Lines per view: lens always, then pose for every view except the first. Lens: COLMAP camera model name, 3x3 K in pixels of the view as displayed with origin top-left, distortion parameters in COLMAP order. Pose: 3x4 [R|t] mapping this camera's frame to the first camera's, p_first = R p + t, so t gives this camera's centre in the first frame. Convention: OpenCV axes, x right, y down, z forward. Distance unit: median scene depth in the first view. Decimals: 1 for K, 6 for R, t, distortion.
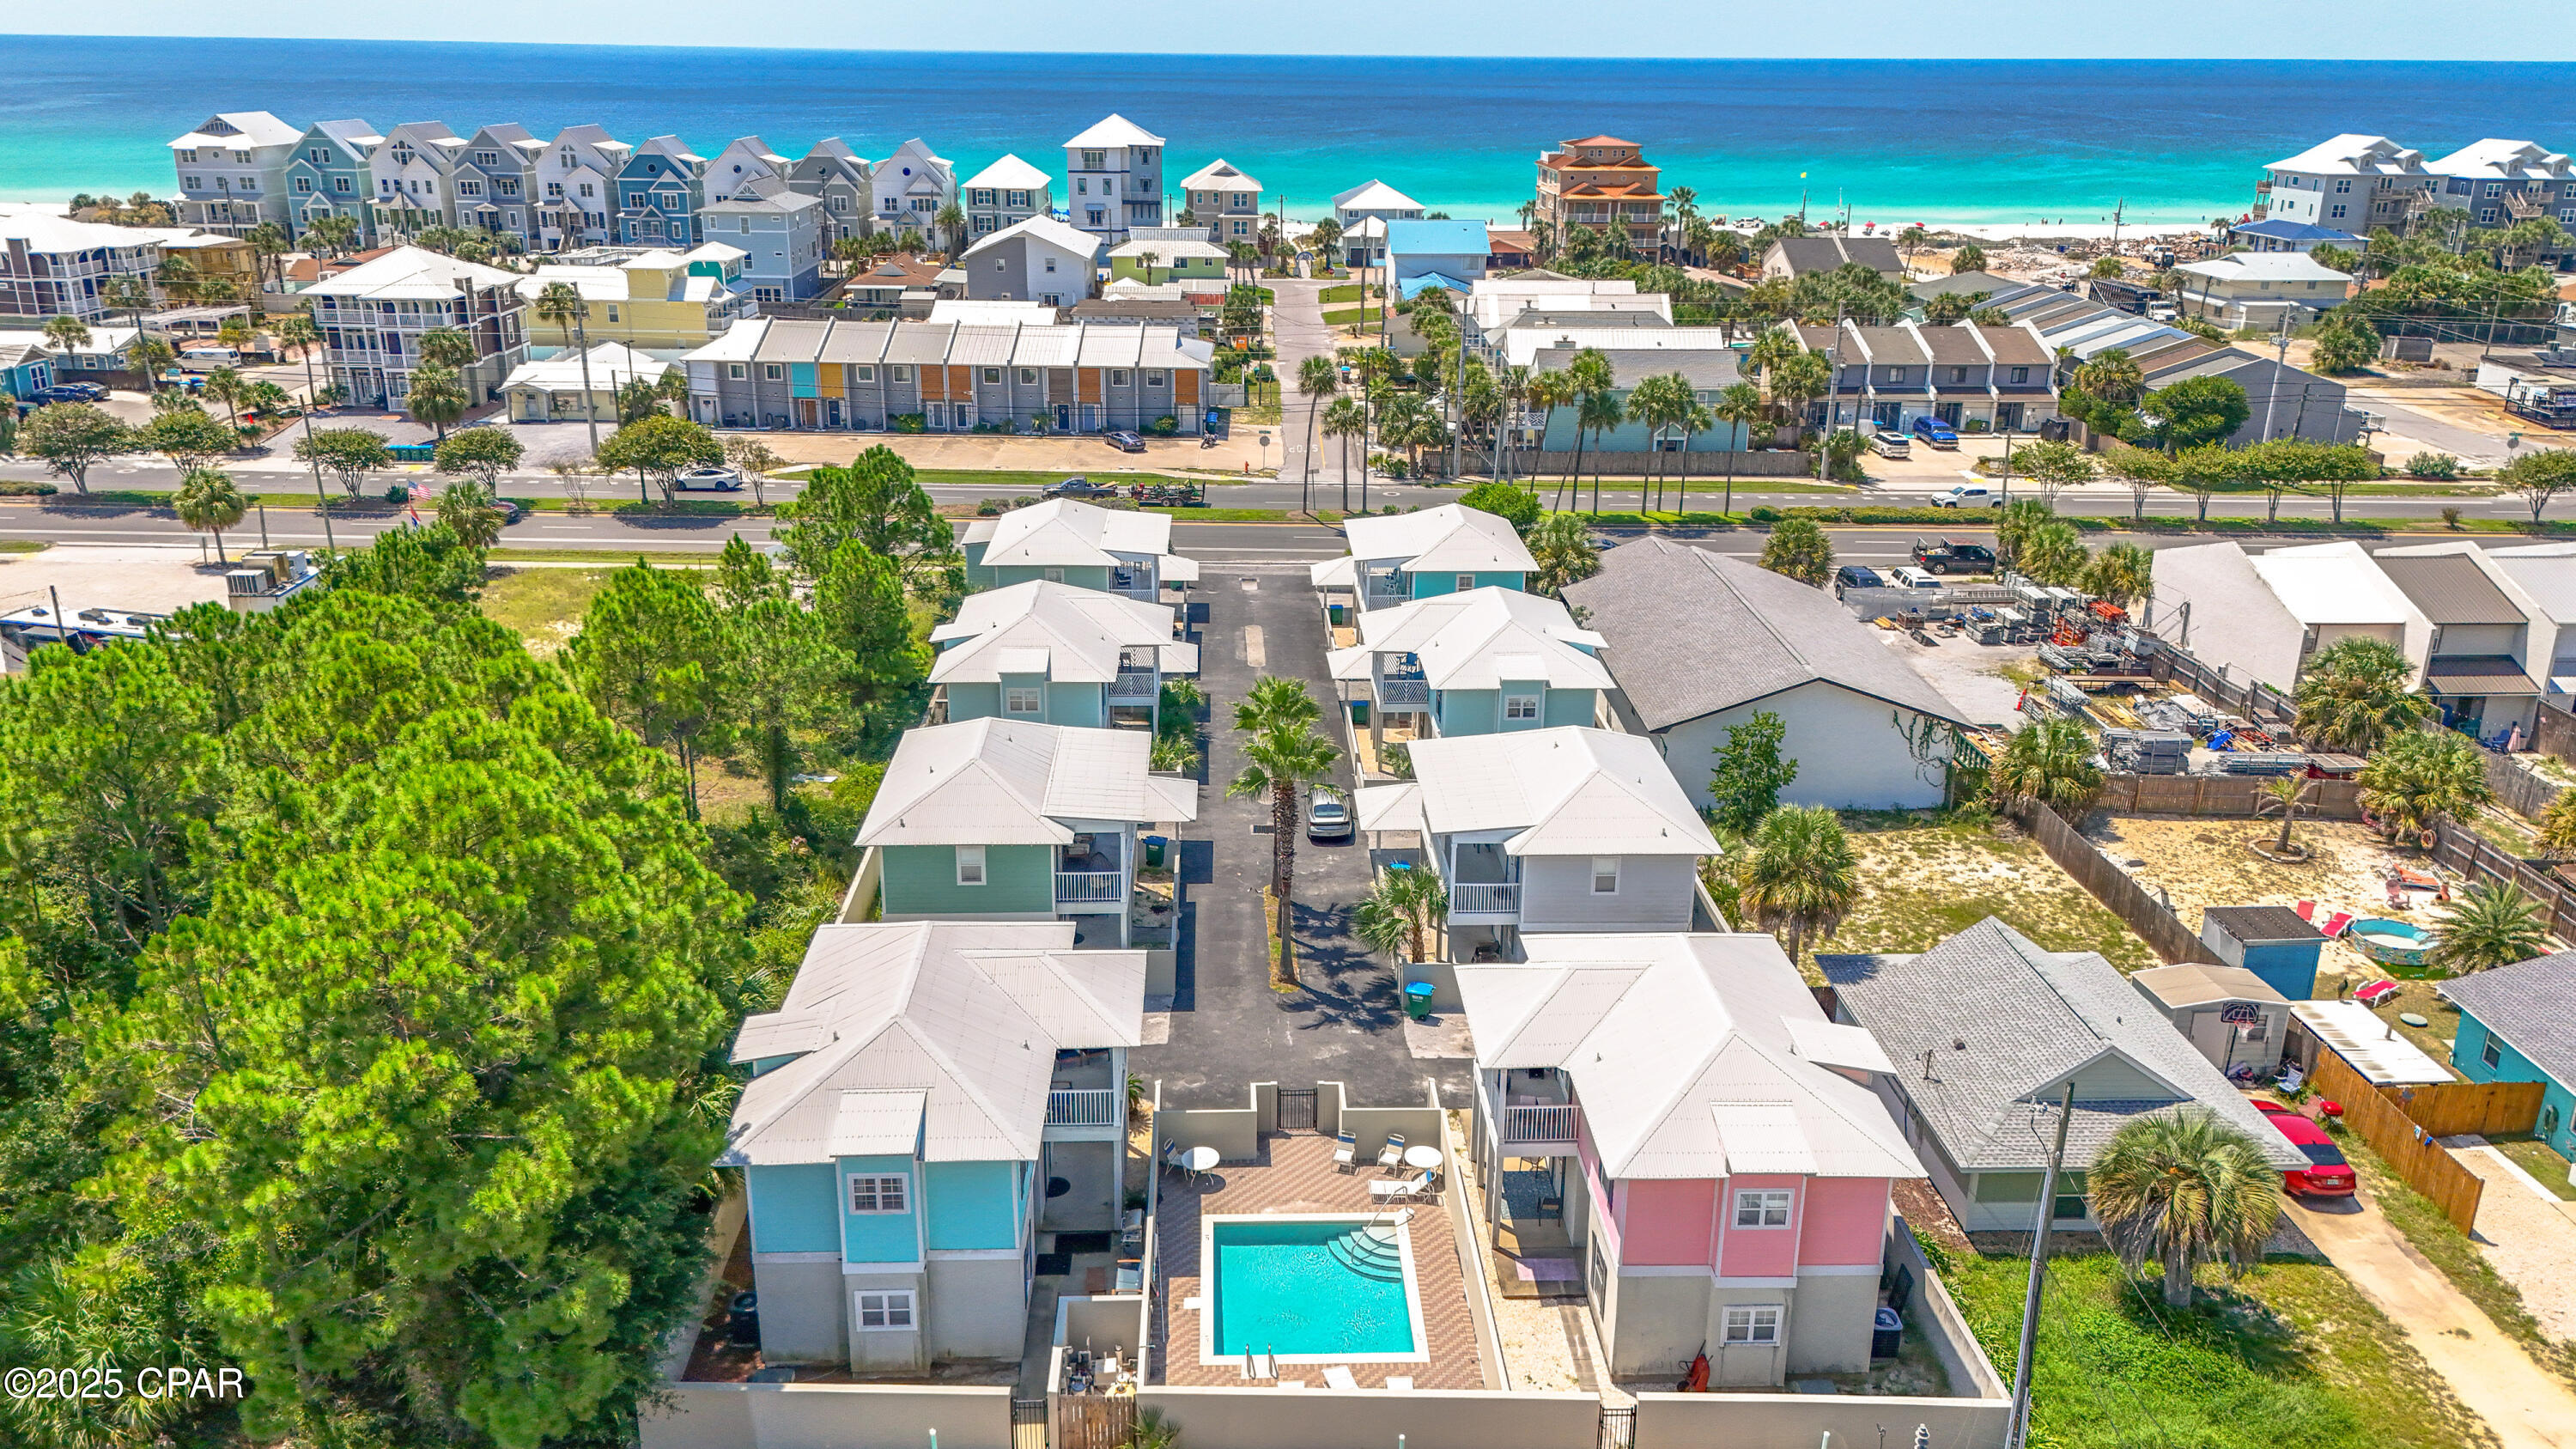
lens RADIAL K [[1868.4, 0, 1289.0], [0, 1868.4, 724.9], [0, 0, 1]] dist [0.074162, -0.071240]
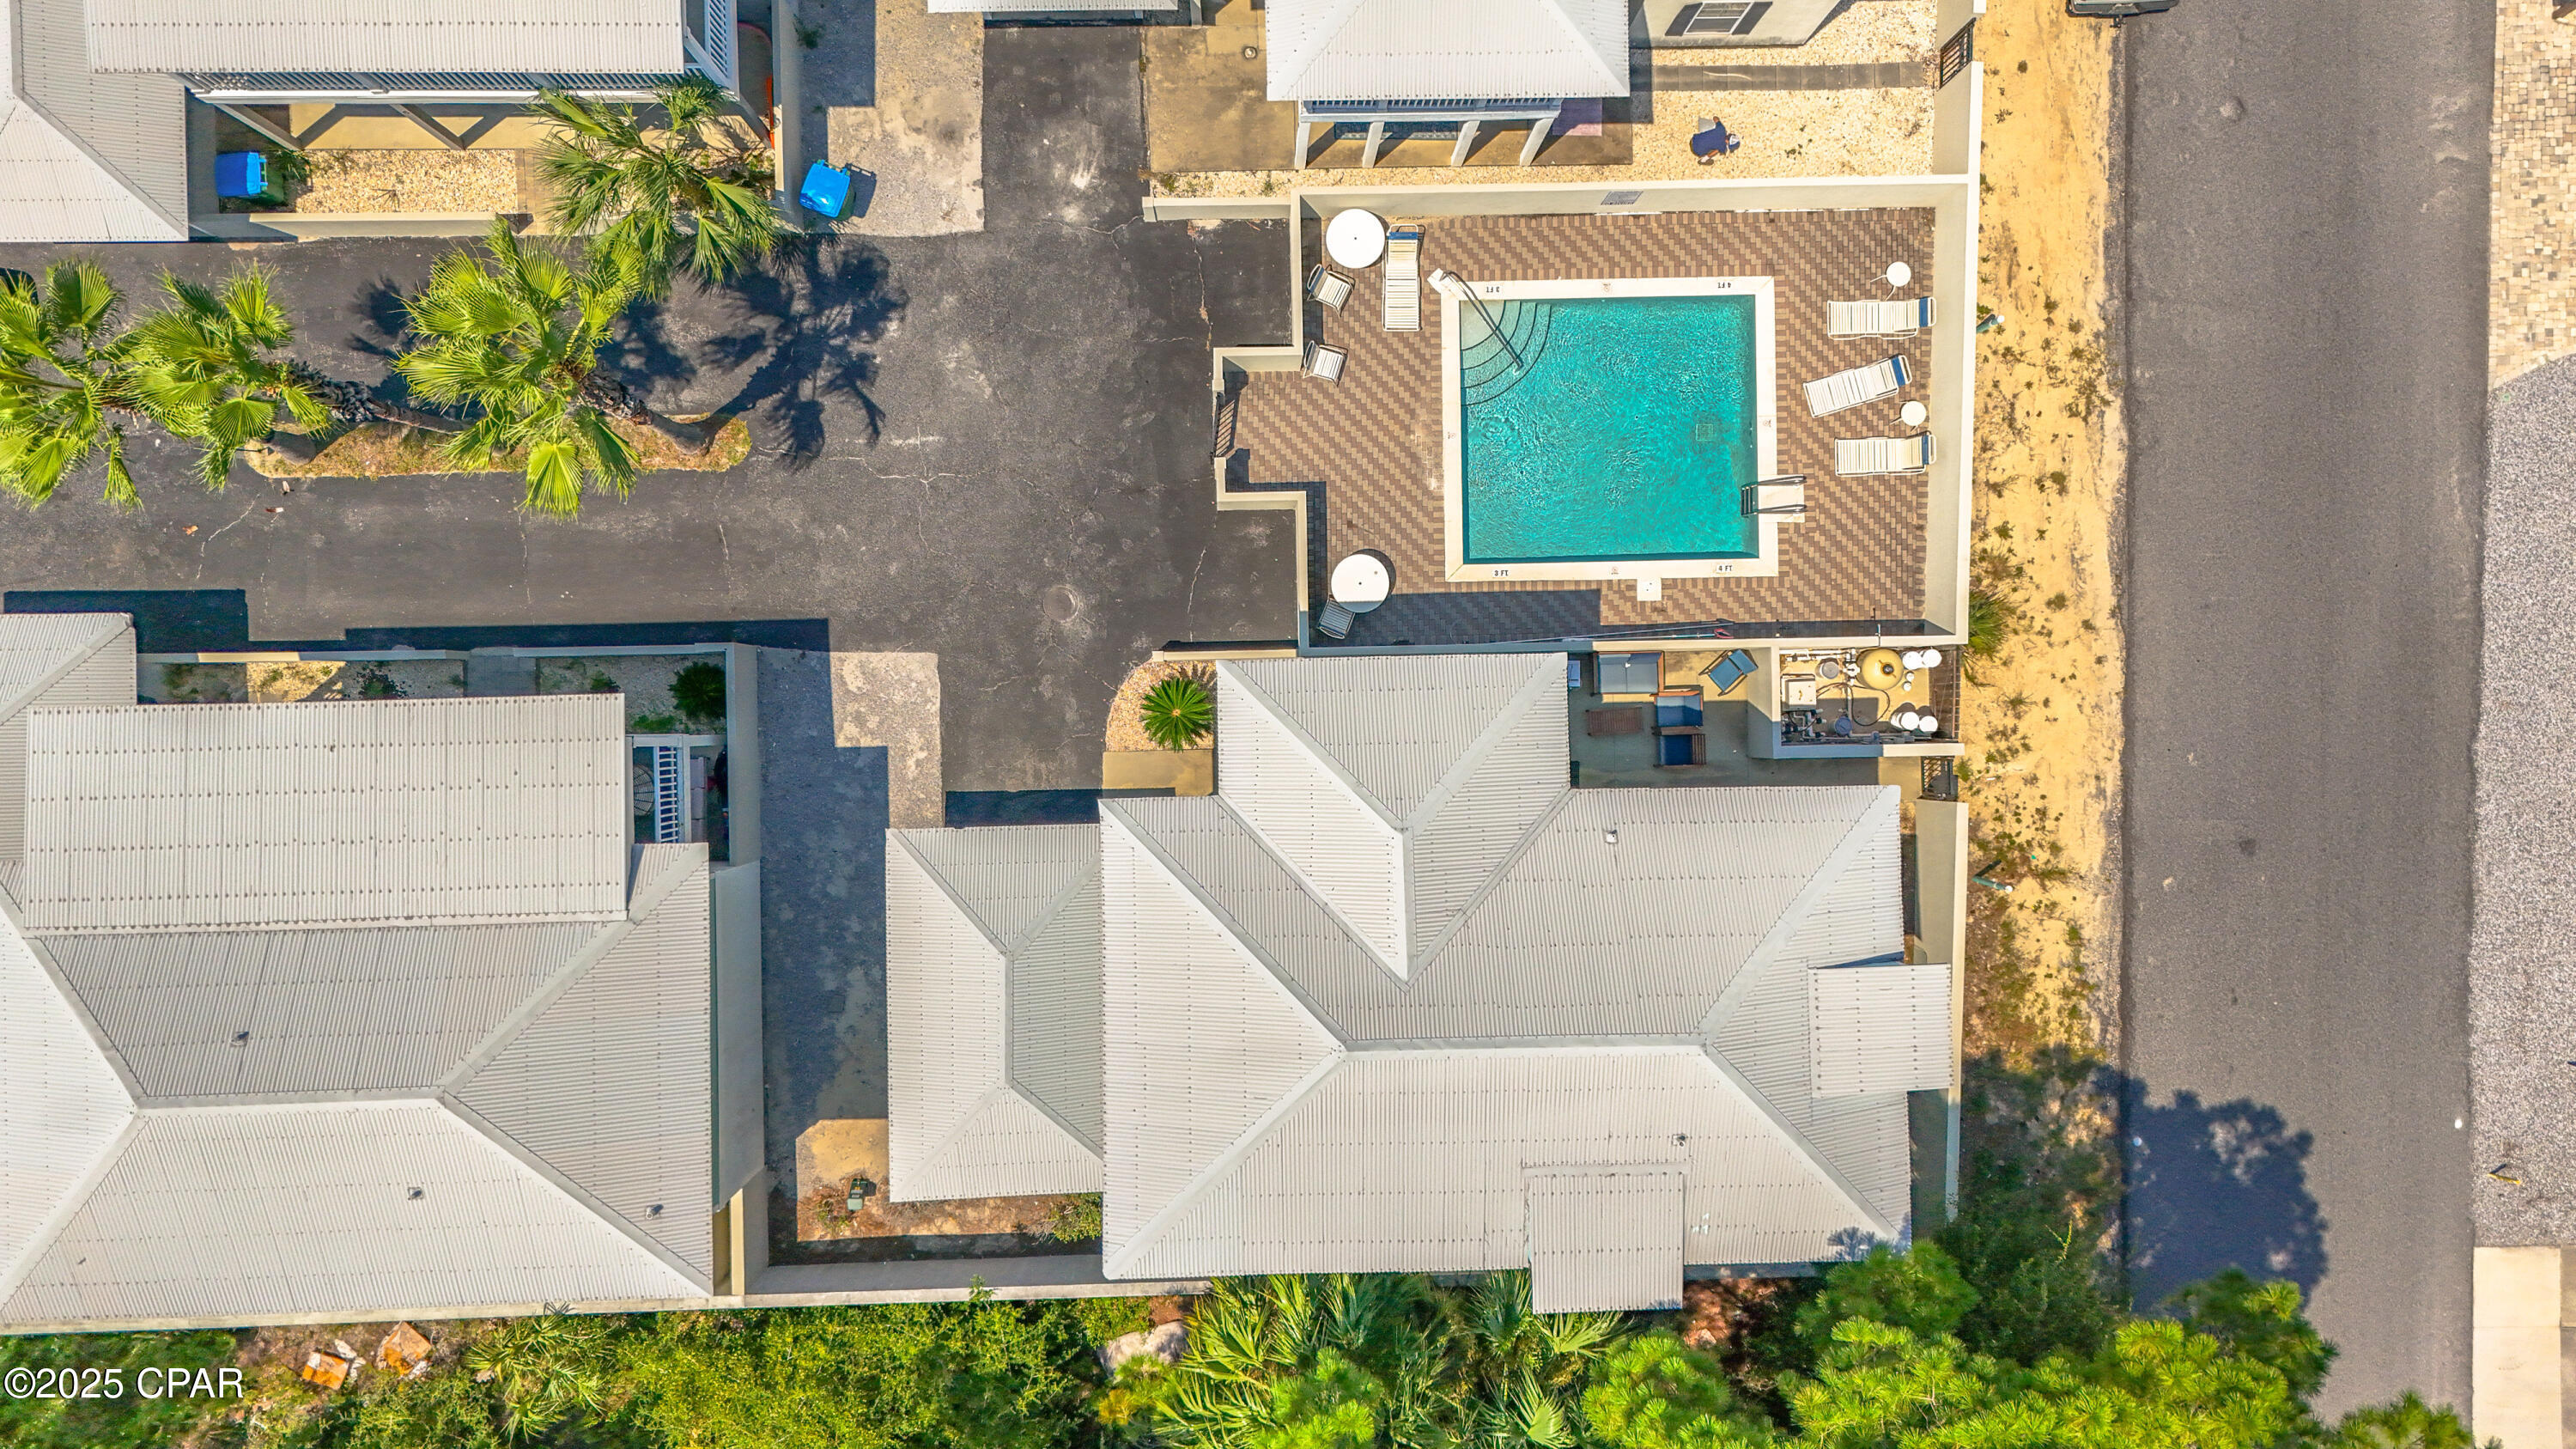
lens RADIAL K [[1868.4, 0, 1289.0], [0, 1868.4, 724.9], [0, 0, 1]] dist [0.074162, -0.071240]
pose [[0.023236, -0.999618, -0.014935, -0.036416], [0.314920, -0.006860, 0.949093, -0.164030], [-0.948834, -0.026756, 0.314640, 0.337419]]
